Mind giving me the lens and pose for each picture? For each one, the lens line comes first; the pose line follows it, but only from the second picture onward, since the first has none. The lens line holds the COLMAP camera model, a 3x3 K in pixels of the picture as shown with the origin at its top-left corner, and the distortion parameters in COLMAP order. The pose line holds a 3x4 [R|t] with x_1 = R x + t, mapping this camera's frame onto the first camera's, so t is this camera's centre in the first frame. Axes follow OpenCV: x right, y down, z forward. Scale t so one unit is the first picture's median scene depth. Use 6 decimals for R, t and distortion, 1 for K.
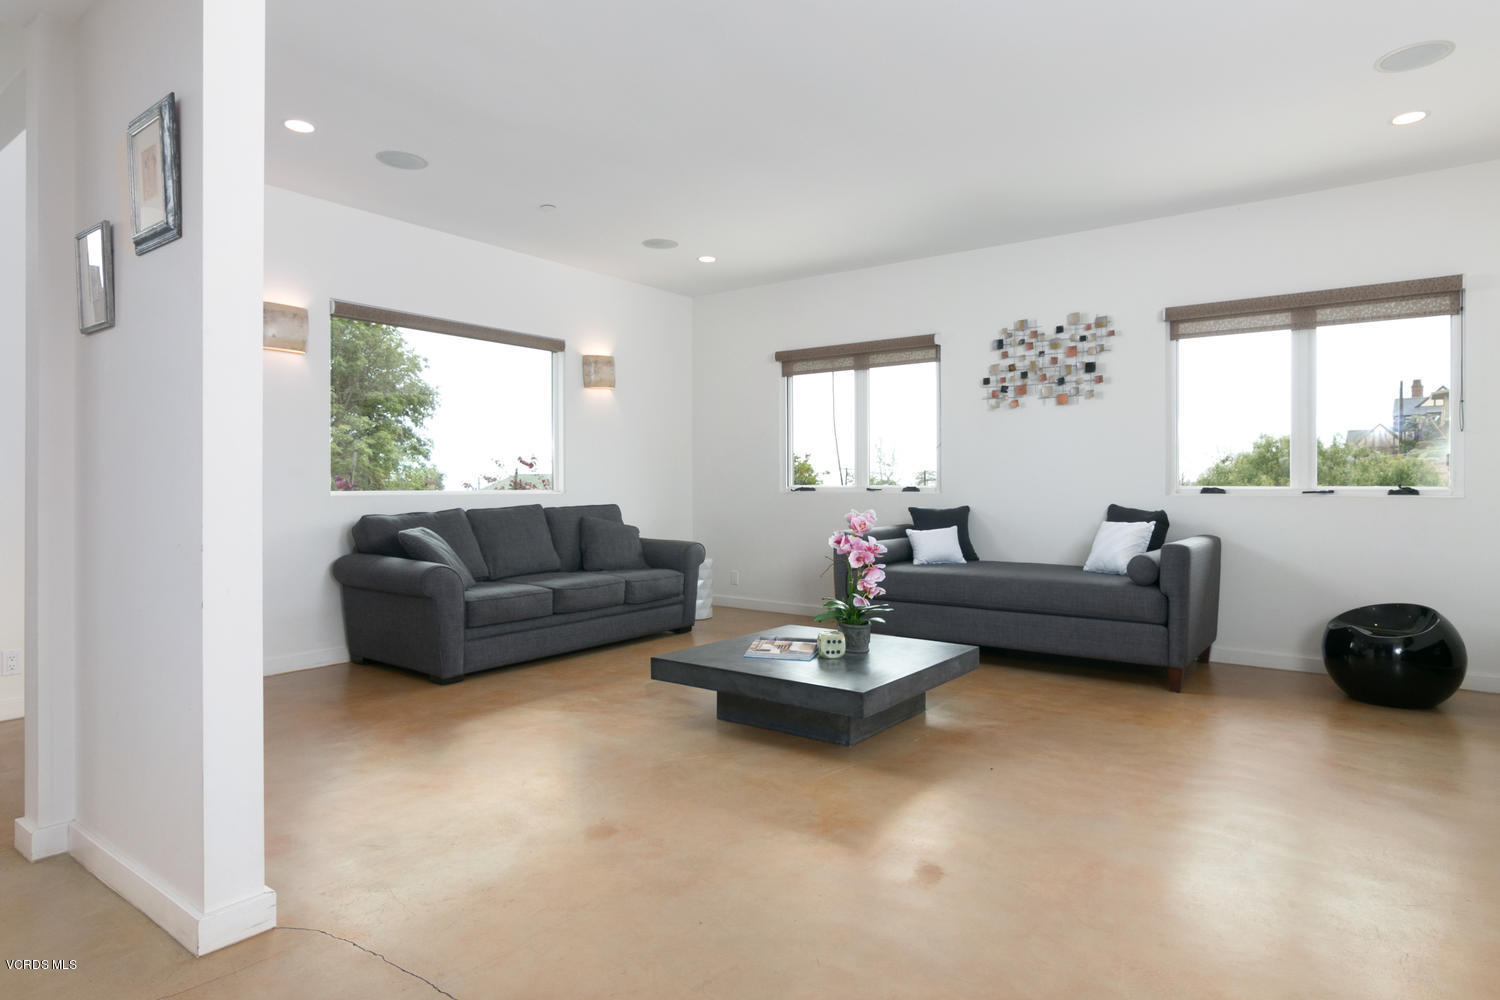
lens RADIAL K [[833.9, 0, 755.8], [0, 833.9, 490.3], [0, 0, 1]] dist [0.000061, -0.000175]
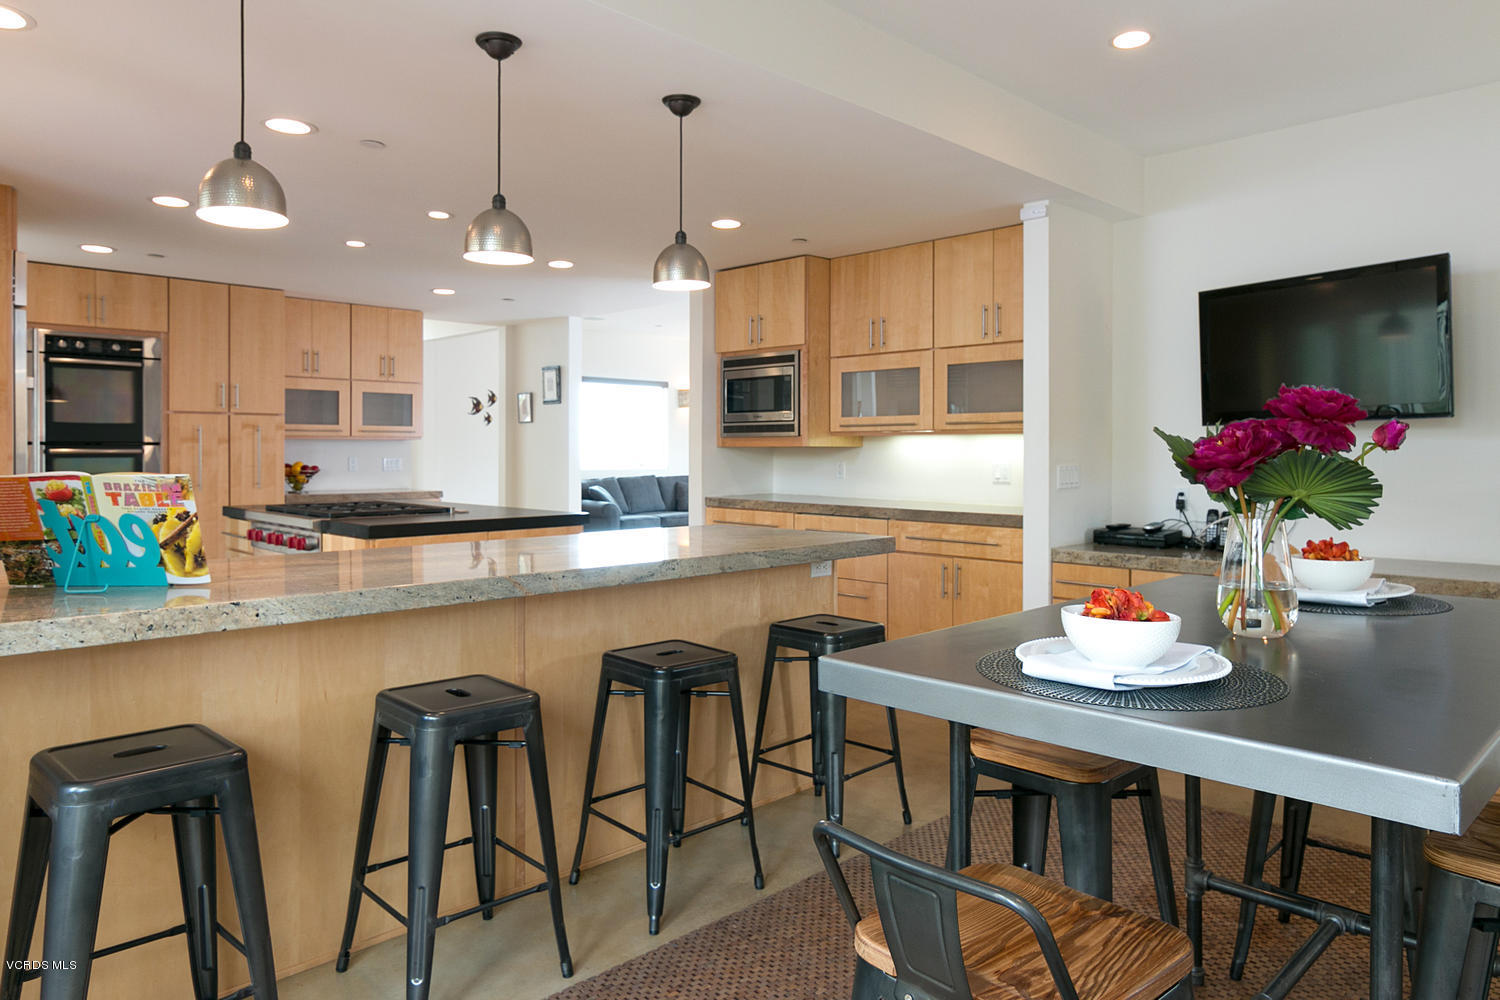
lens RADIAL K [[1032.0, 0, 750.0], [0, 1032.0, 500.0], [0, 0, 1]] dist [0.074062, 0.000666]
pose [[0.985197, 0.007549, -0.171259, 0.357179], [-0.000346, 0.999115, 0.042050, -0.025173], [0.171425, -0.041369, 0.984328, -1.271363]]
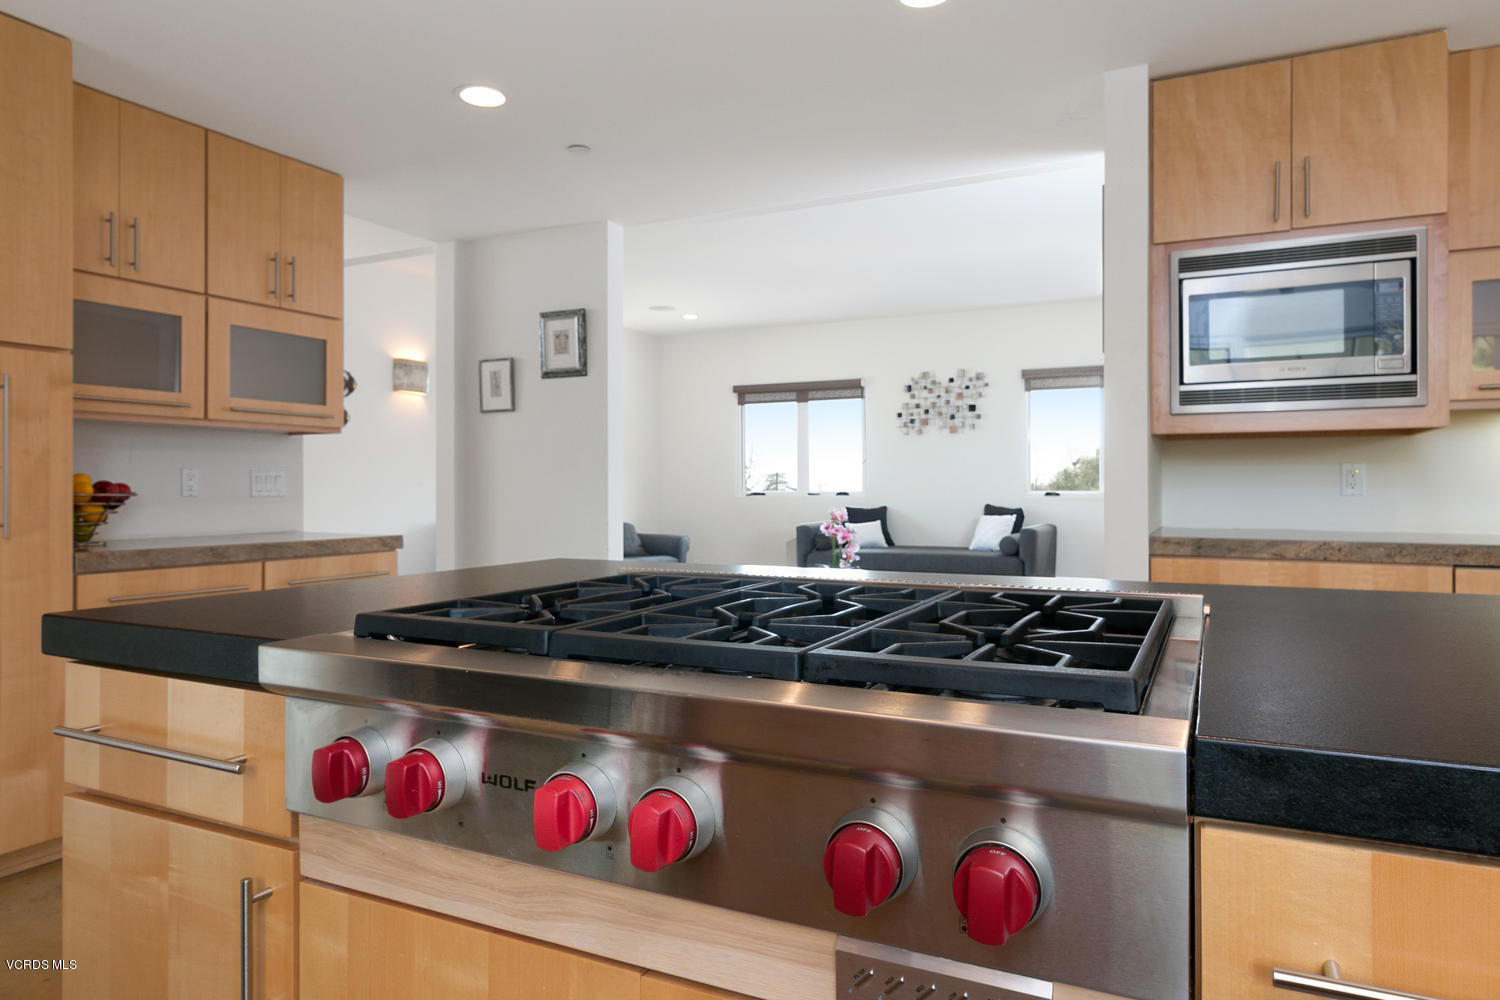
lens RADIAL K [[964.3, 0, 744.3], [0, 964.3, 489.2], [0, 0, 1]] dist [0.017173, 0.000944]
pose [[0.984086, -0.003698, 0.177656, -0.266354], [0.004705, 0.999975, -0.005249, -0.001338], [-0.177632, 0.006002, 0.984079, -0.534284]]
